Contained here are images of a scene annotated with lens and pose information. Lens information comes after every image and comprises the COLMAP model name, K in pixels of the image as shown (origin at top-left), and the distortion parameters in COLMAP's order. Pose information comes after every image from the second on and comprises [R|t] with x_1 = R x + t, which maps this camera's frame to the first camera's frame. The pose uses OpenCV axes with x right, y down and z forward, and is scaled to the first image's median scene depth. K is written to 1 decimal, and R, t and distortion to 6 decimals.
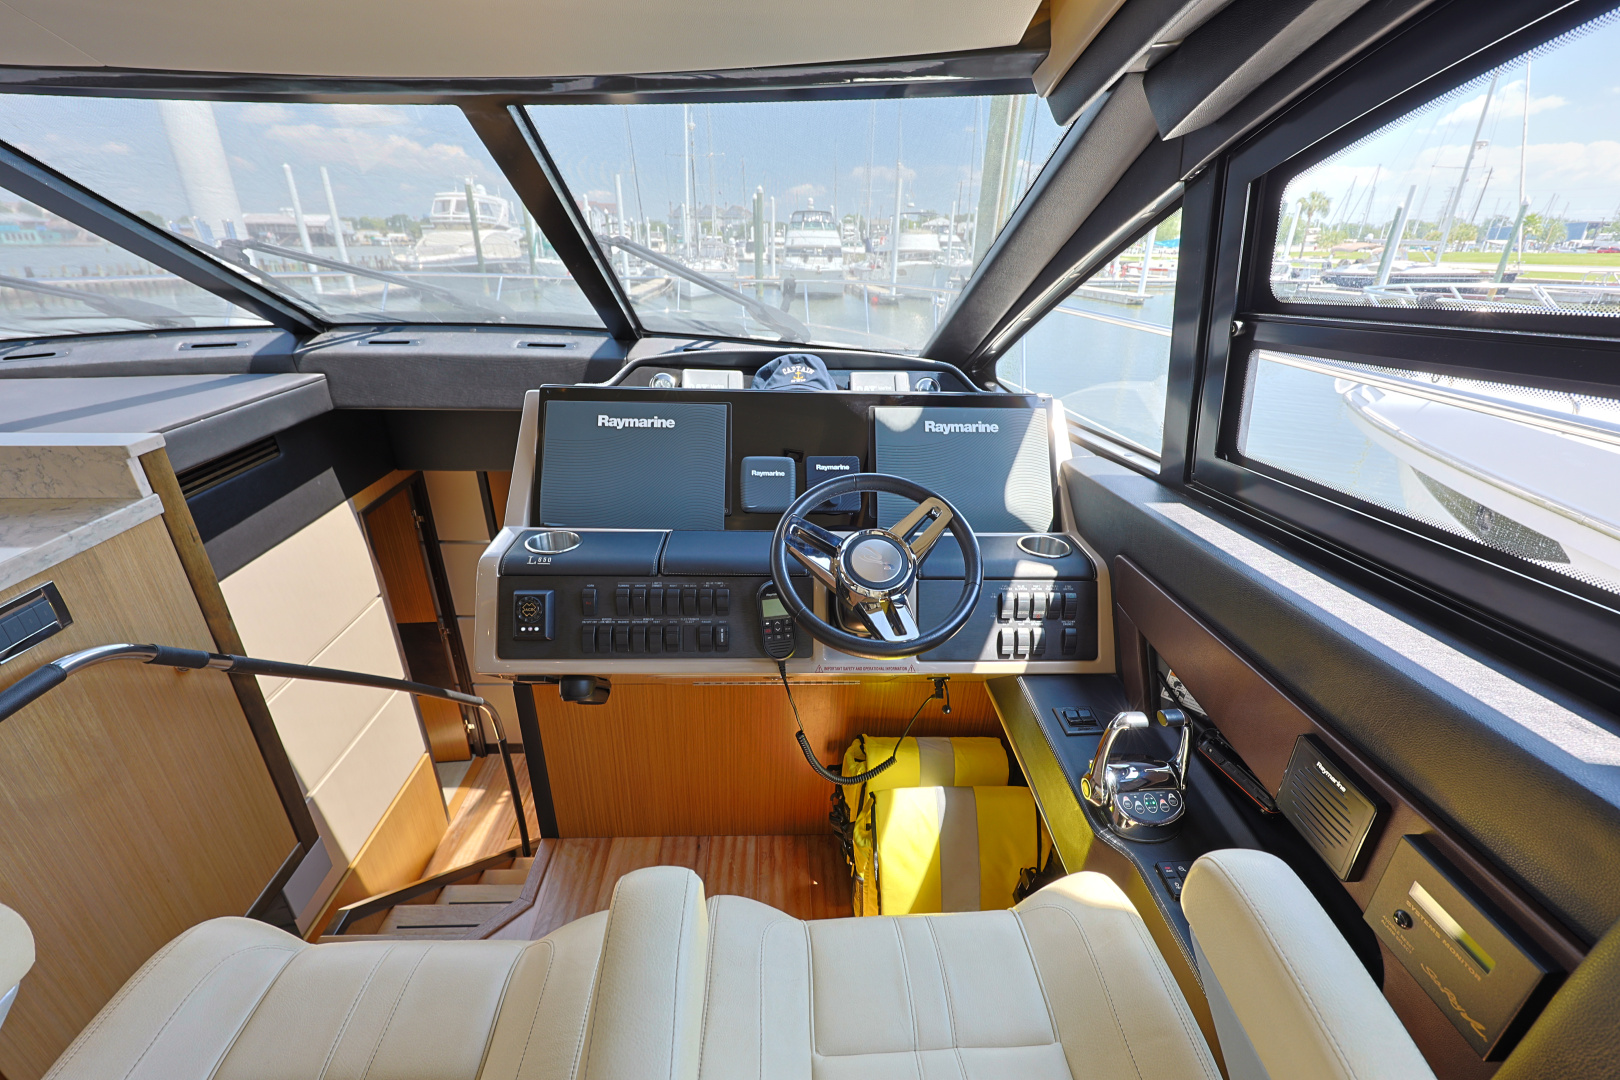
lens RADIAL K [[678.8, 0, 810.0], [0, 678.8, 540.0], [0, 0, 1]] dist [0.014706, -0.000295]
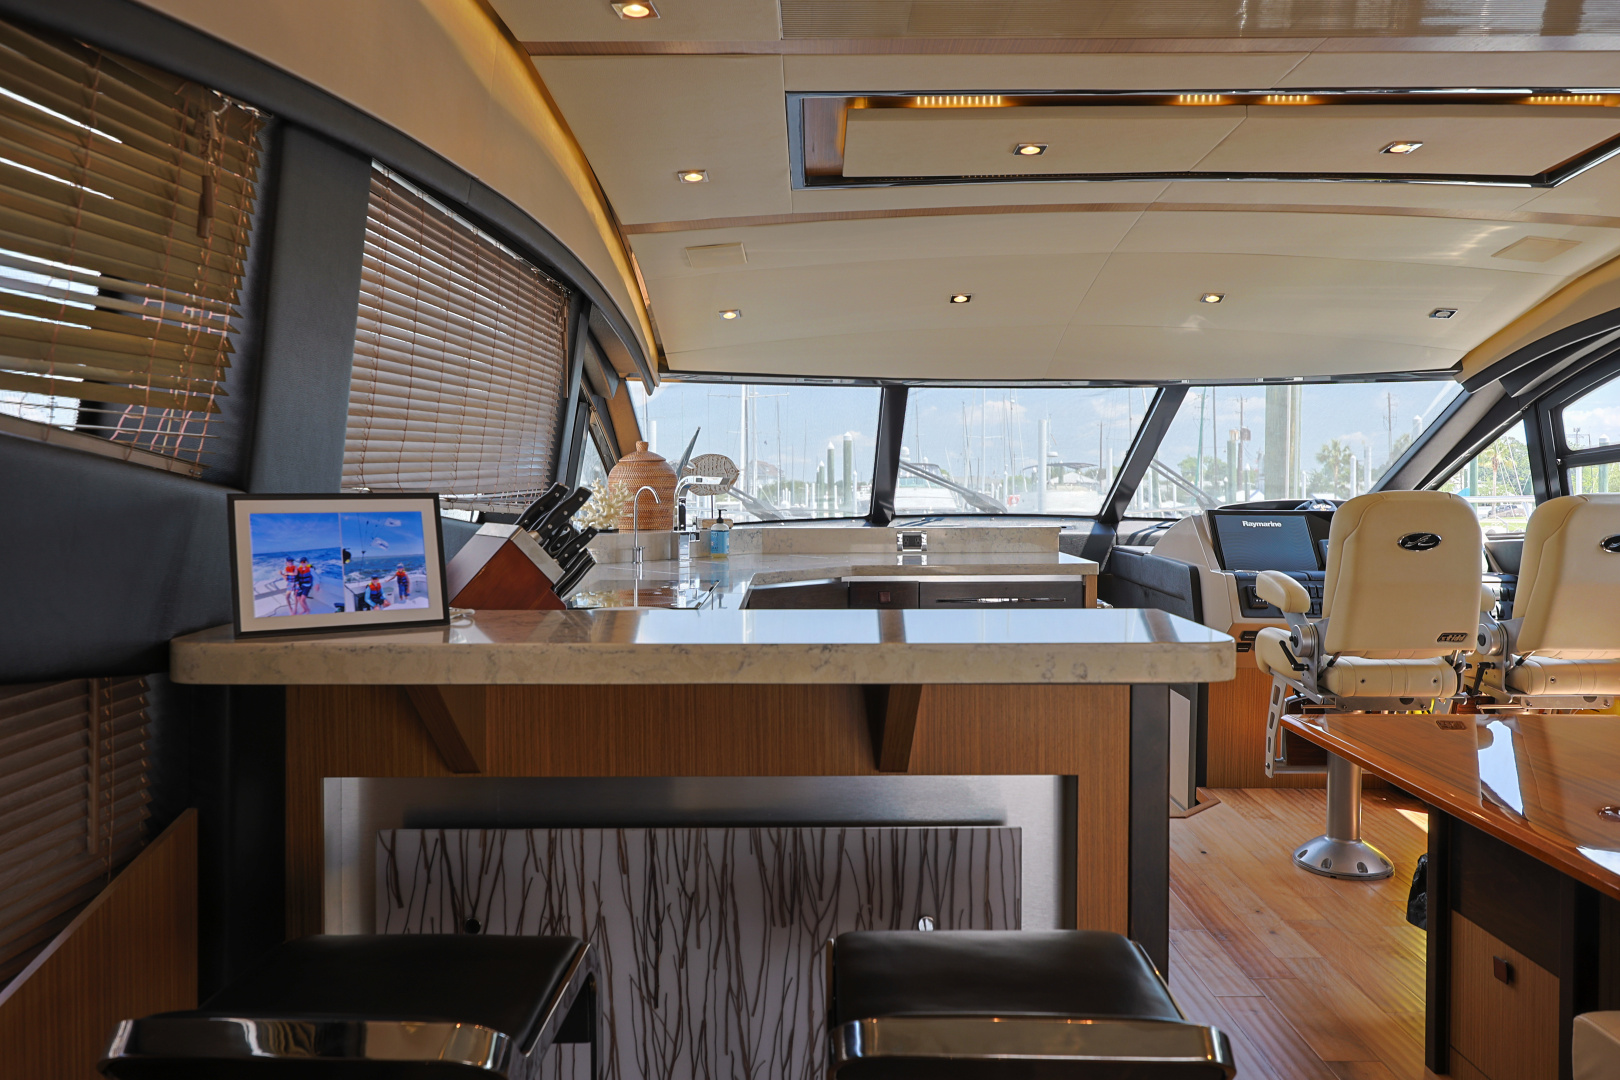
lens RADIAL K [[1178.2, 0, 829.9], [0, 1178.2, 509.3], [0, 0, 1]] dist [0.004763, 0.002718]
pose [[0.999479, -0.018893, -0.026162, -1.415572], [0.006745, 0.915110, -0.403148, 1.153932], [0.031557, 0.402762, 0.914761, -2.176783]]
